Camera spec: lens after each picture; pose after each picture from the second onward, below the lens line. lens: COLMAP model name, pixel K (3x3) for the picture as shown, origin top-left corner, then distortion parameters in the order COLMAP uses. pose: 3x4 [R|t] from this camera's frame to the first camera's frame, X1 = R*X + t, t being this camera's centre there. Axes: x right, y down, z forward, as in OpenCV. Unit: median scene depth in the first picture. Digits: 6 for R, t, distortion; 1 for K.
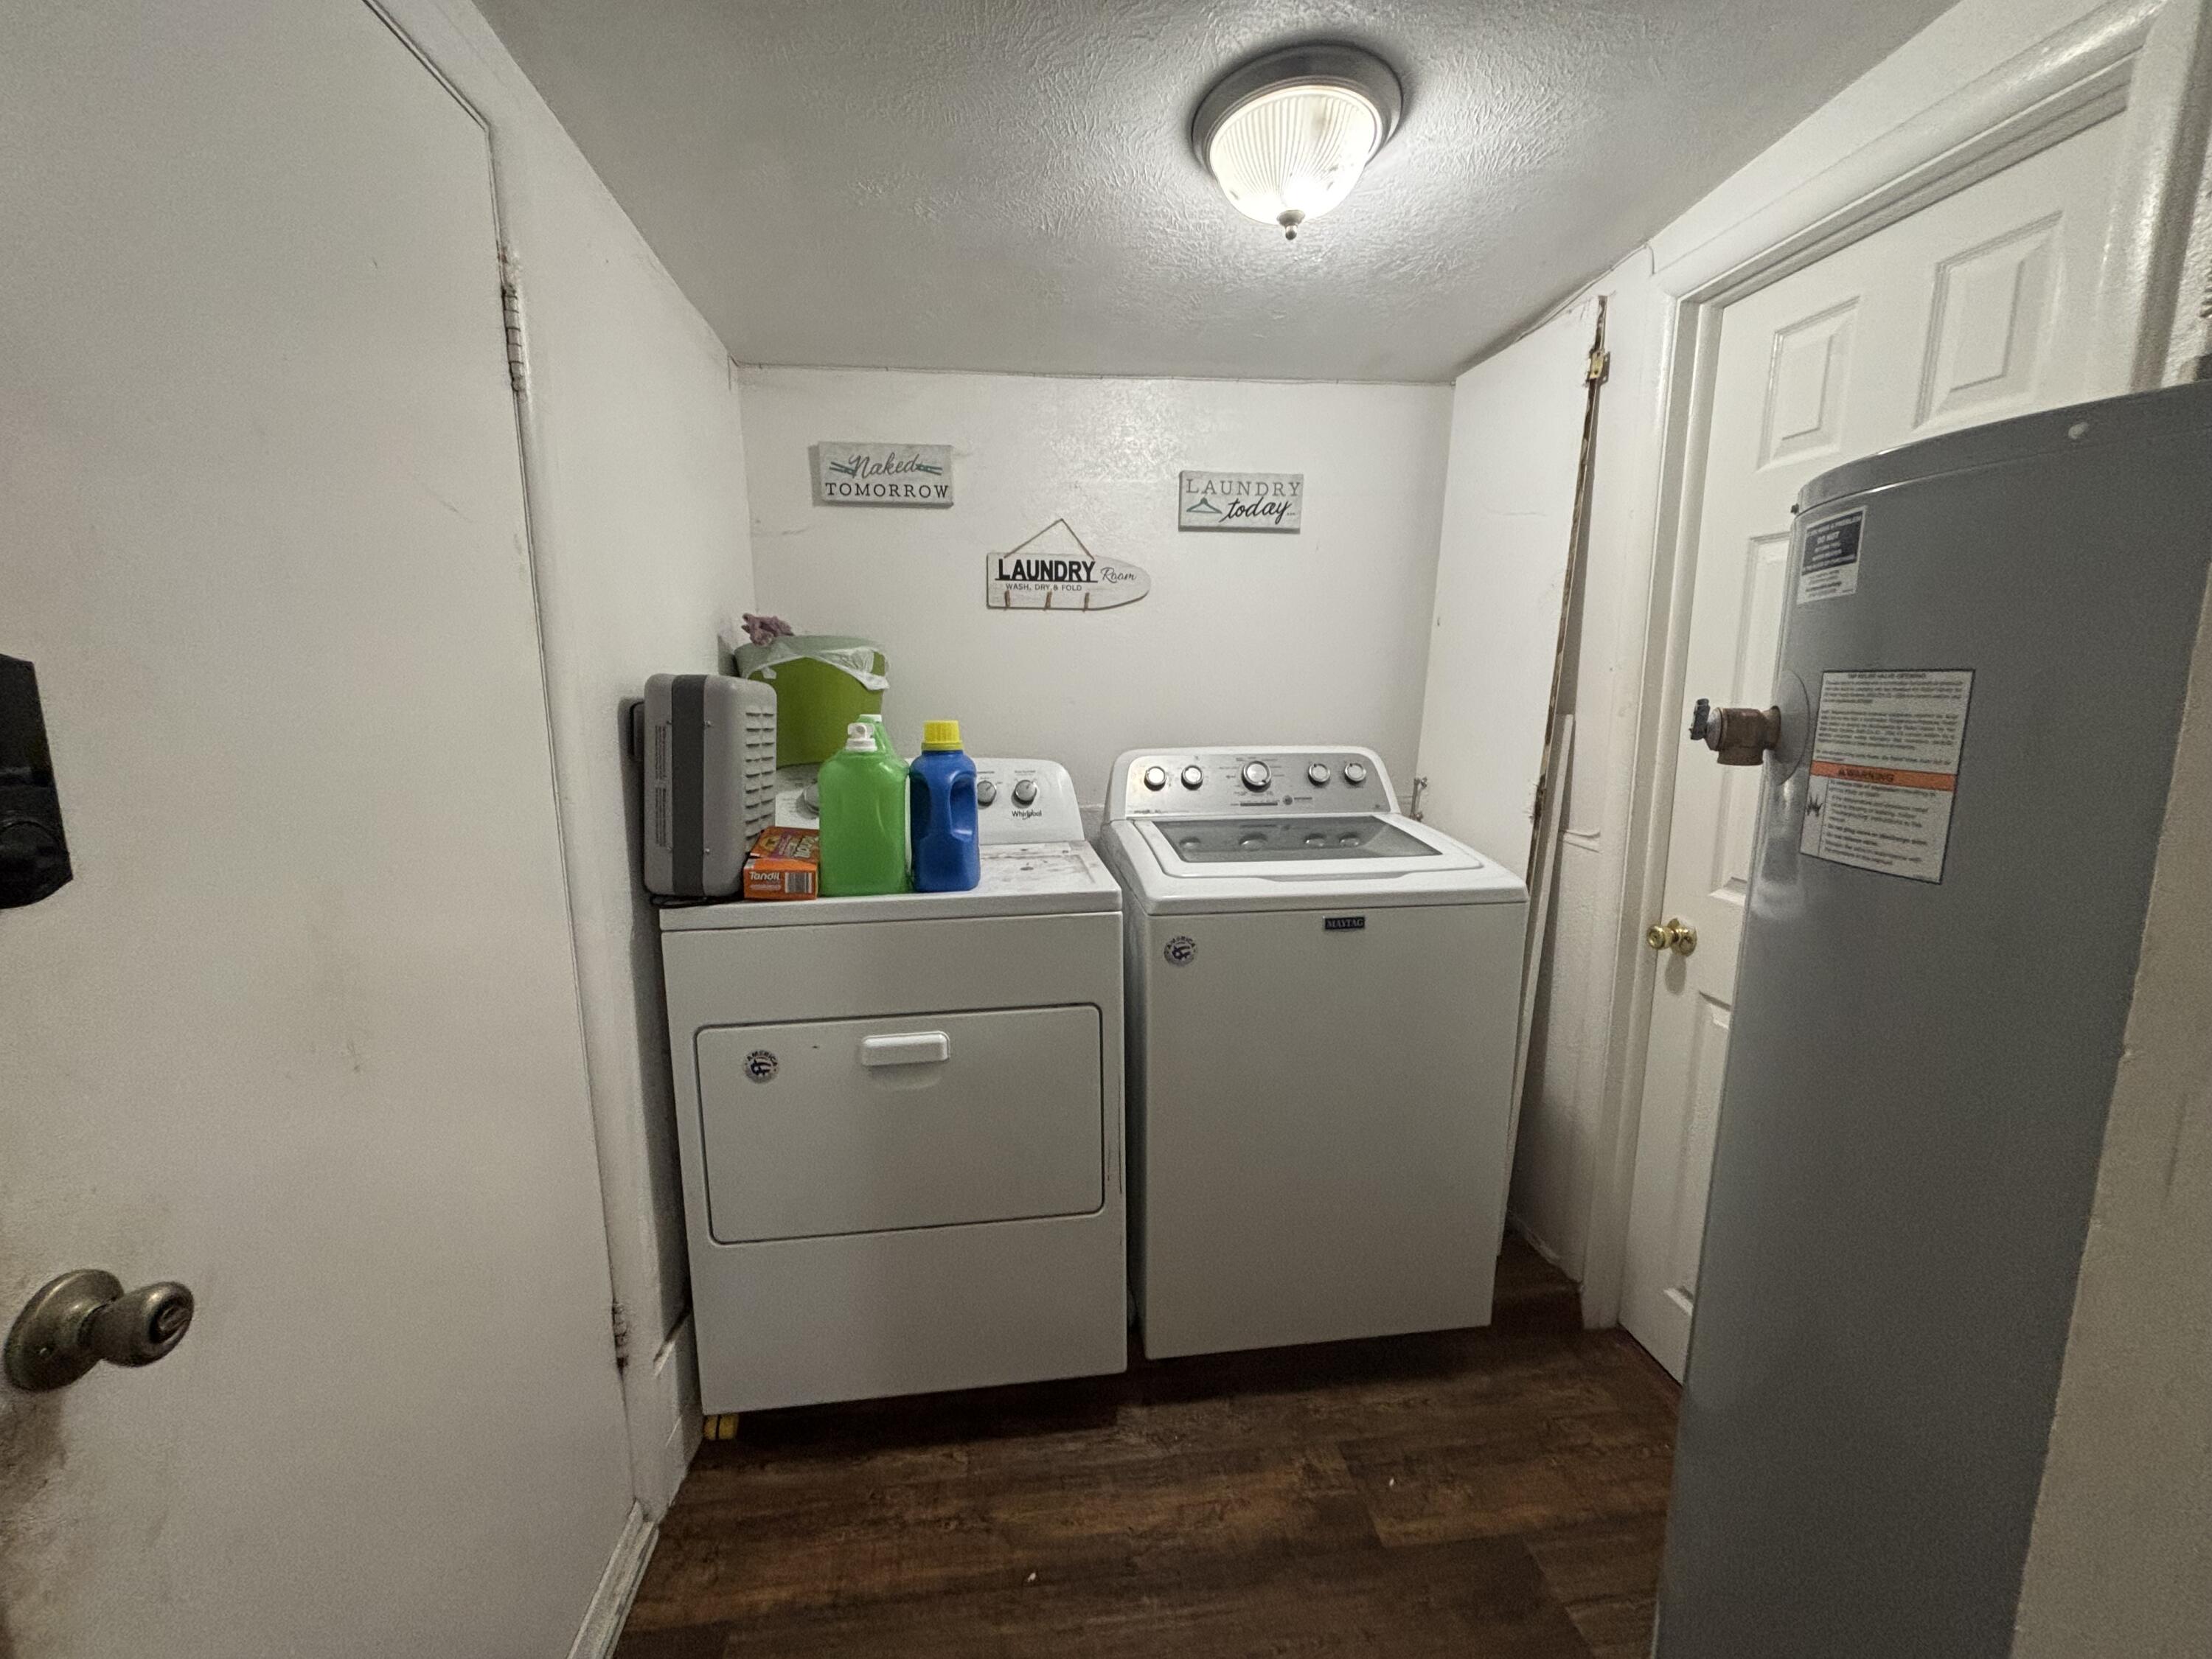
lens RADIAL K [[895.6, 0, 1108.0], [0, 895.6, 824.0], [0, 0, 1]] dist [-0.000355, -0.000027]
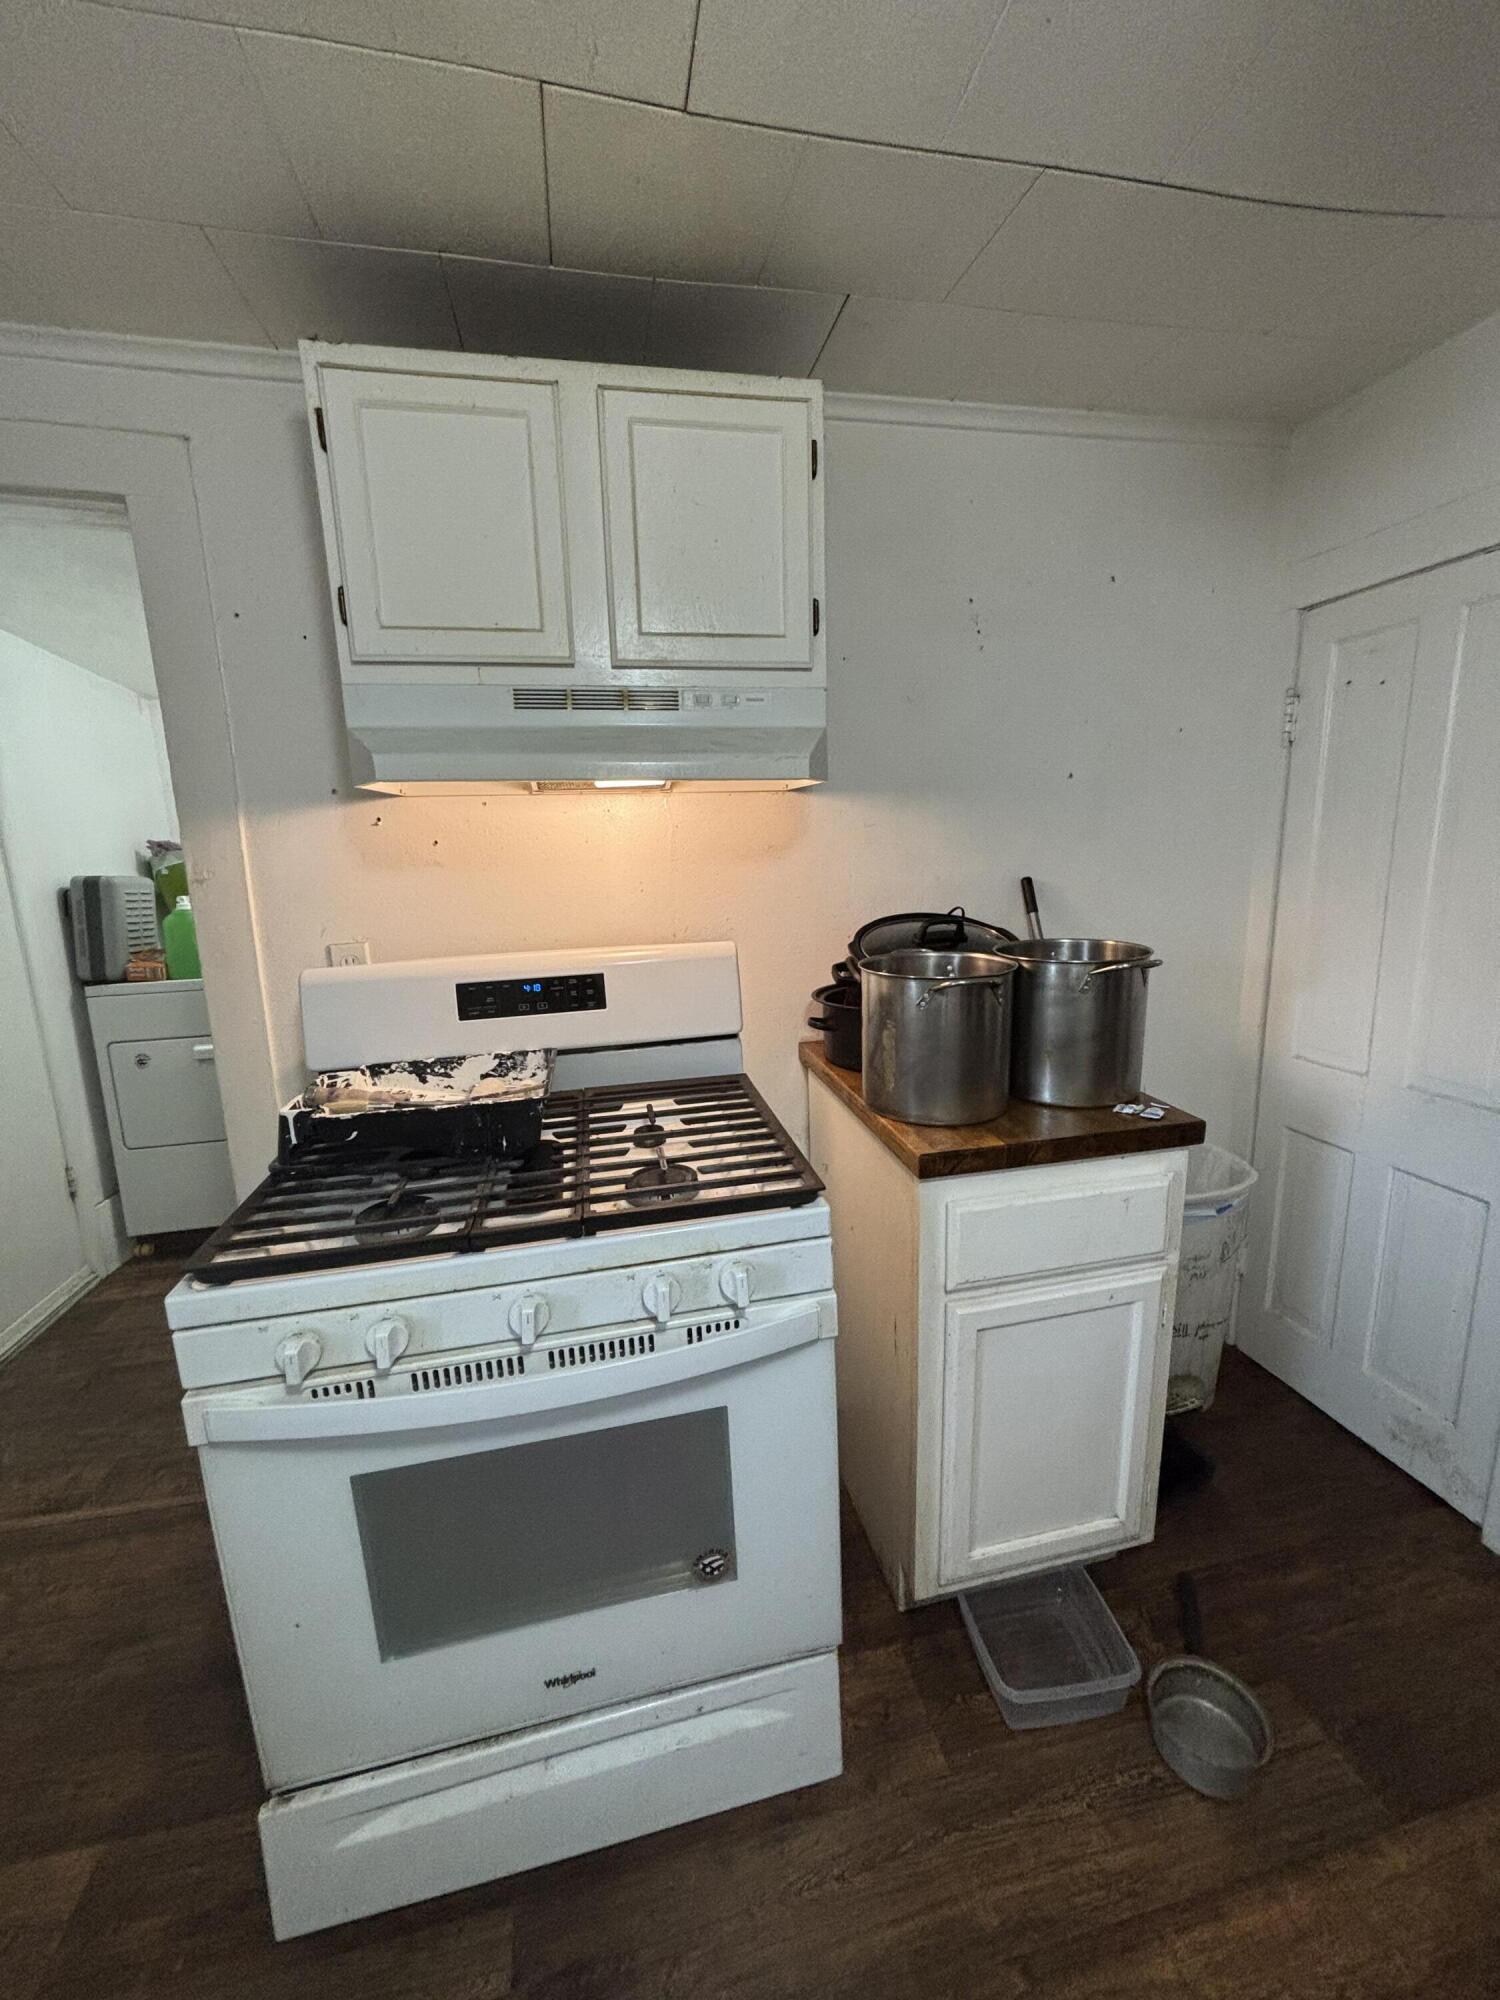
lens RADIAL K [[809.8, 0, 755.8], [0, 809.8, 1000.0], [0, 0, 1]] dist [-0.000355, -0.000027]
pose [[0.997044, -0.030788, 0.070389, 0.941951], [0.029158, 0.999285, 0.024078, 0.125947], [-0.071080, -0.021955, 0.997229, -1.018847]]
